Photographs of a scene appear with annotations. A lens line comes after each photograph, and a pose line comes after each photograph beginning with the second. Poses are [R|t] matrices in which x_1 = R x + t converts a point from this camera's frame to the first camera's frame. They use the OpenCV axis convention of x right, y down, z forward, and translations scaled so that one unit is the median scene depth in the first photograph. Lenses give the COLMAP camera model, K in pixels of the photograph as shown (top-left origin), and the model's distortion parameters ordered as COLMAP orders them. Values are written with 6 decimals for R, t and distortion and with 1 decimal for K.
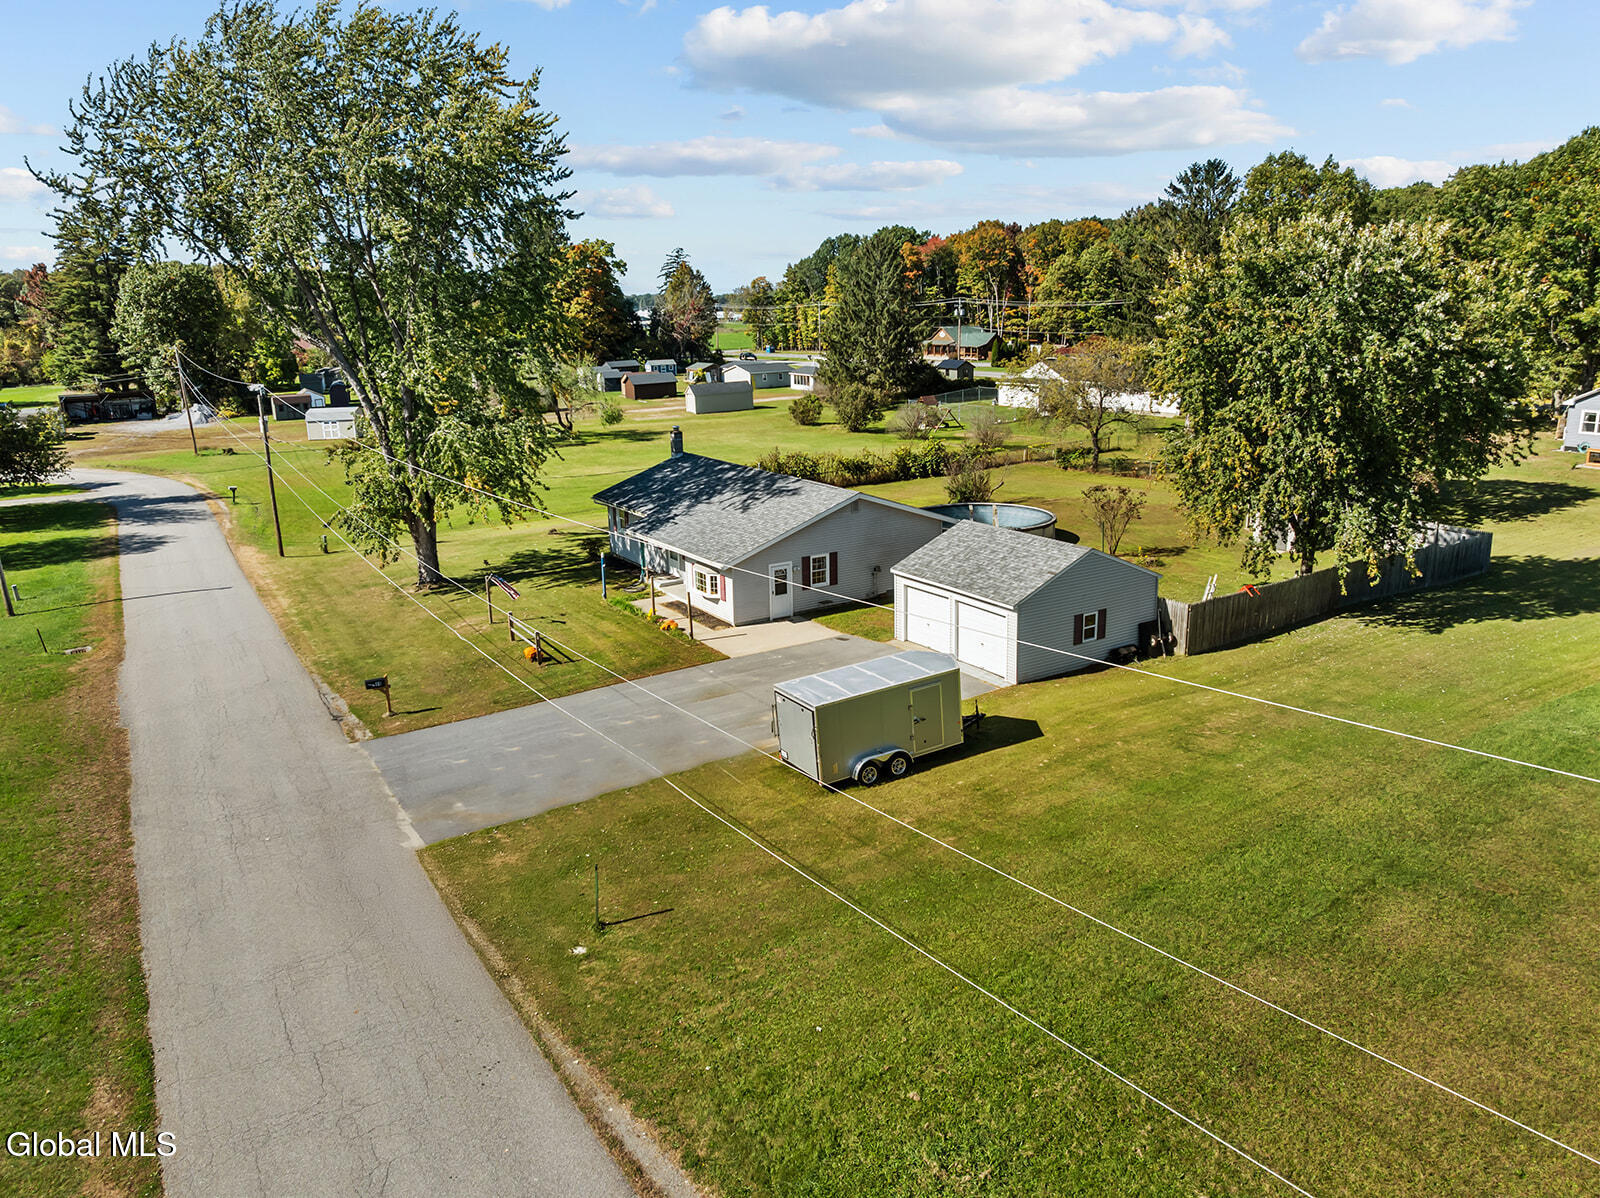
lens RADIAL K [[1140.4, 0, 816.7], [0, 1140.4, 599.0], [0, 0, 1]] dist [-0.037343, -0.001951]
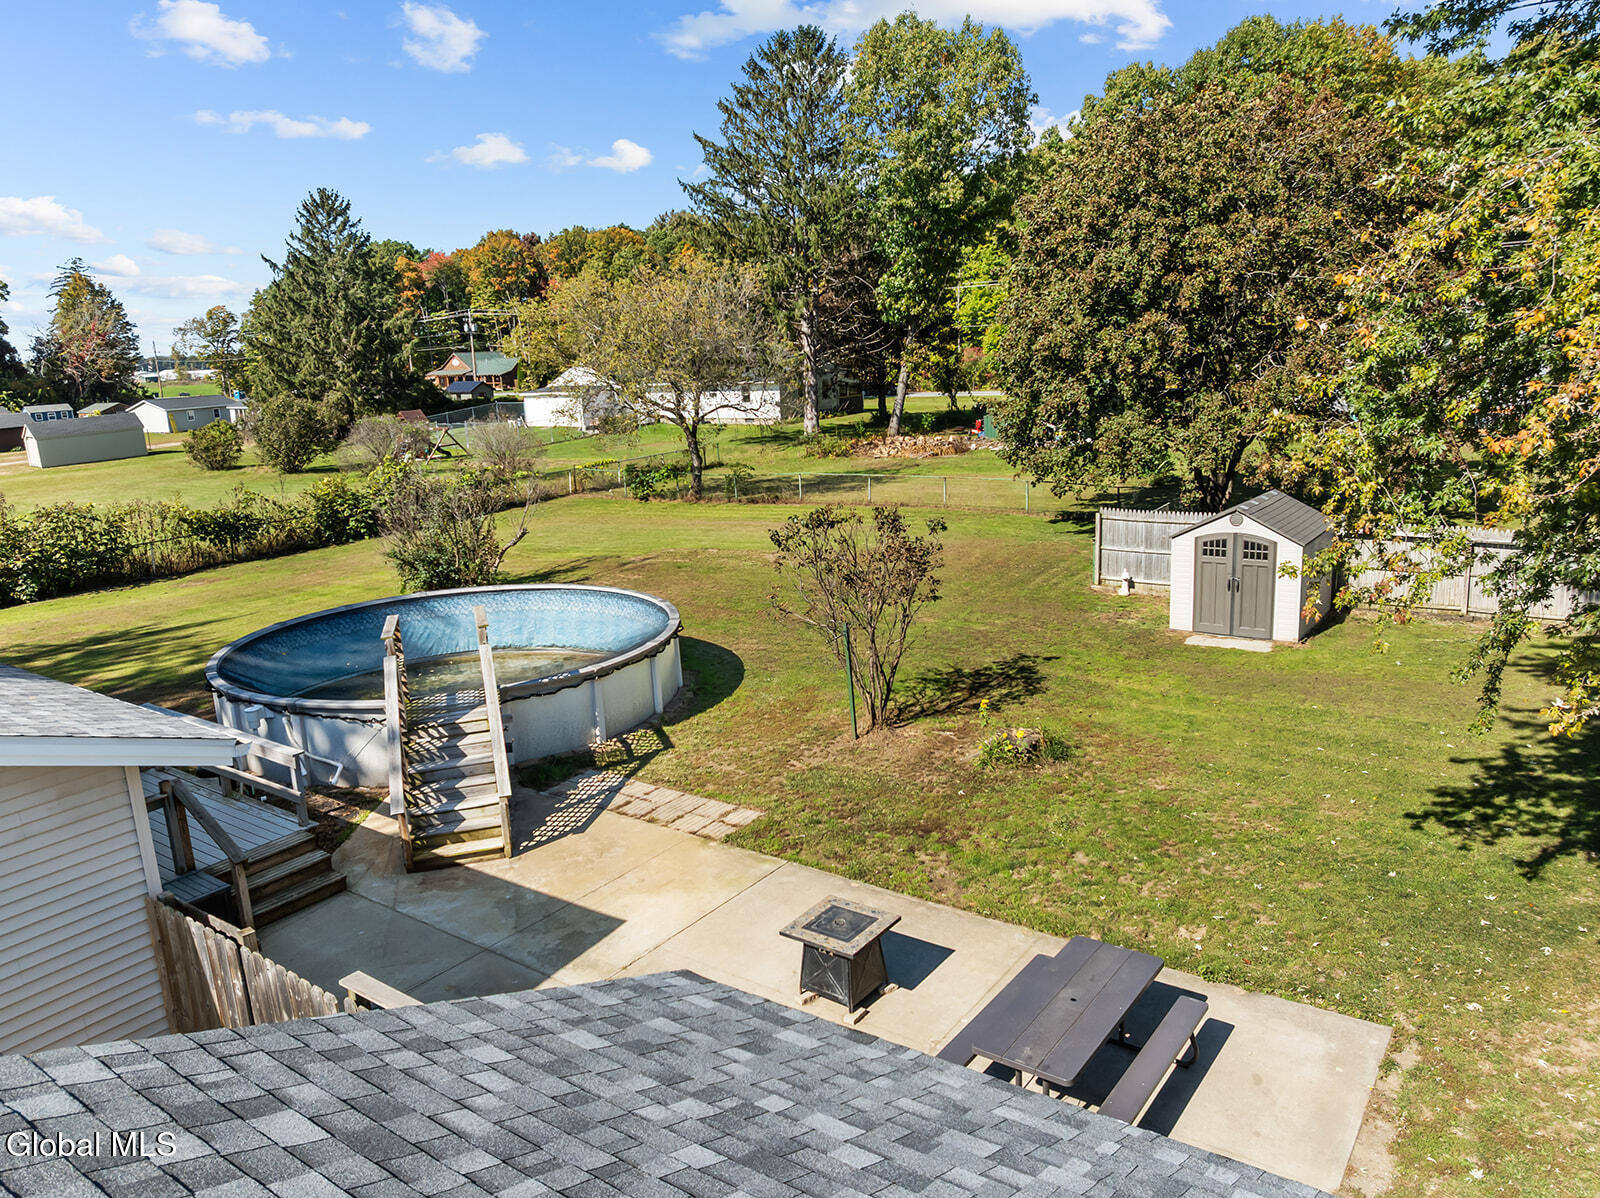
lens RADIAL K [[1140.4, 0, 816.7], [0, 1140.4, 599.0], [0, 0, 1]] dist [-0.037343, -0.001951]
pose [[0.922557, -0.103961, 0.371593, 0.053176], [0.120386, 0.992501, -0.021209, -0.028090], [-0.366601, 0.064301, 0.928154, 0.290927]]
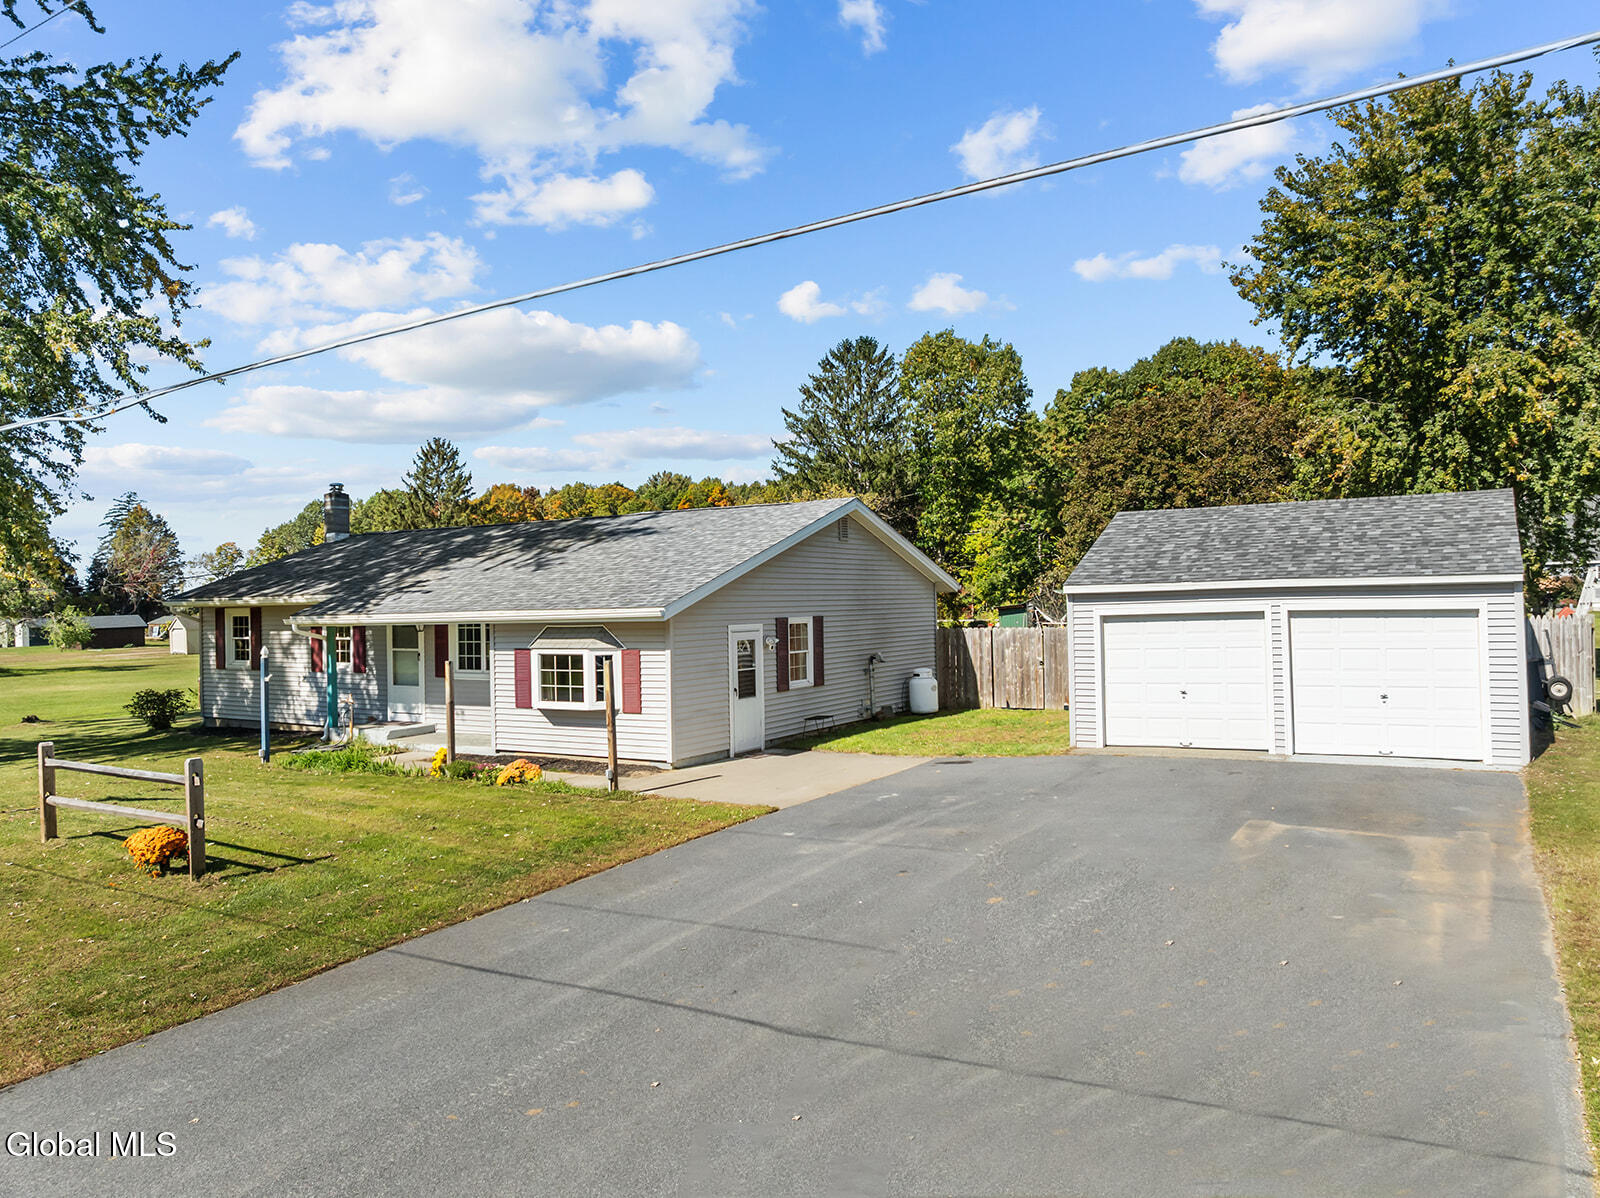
lens RADIAL K [[1140.4, 0, 816.7], [0, 1140.4, 599.0], [0, 0, 1]] dist [-0.037343, -0.001951]
pose [[0.895764, 0.002584, 0.444523, -0.068469], [0.114957, 0.964621, -0.237259, 0.022682], [-0.429409, 0.263629, 0.863775, 0.199344]]
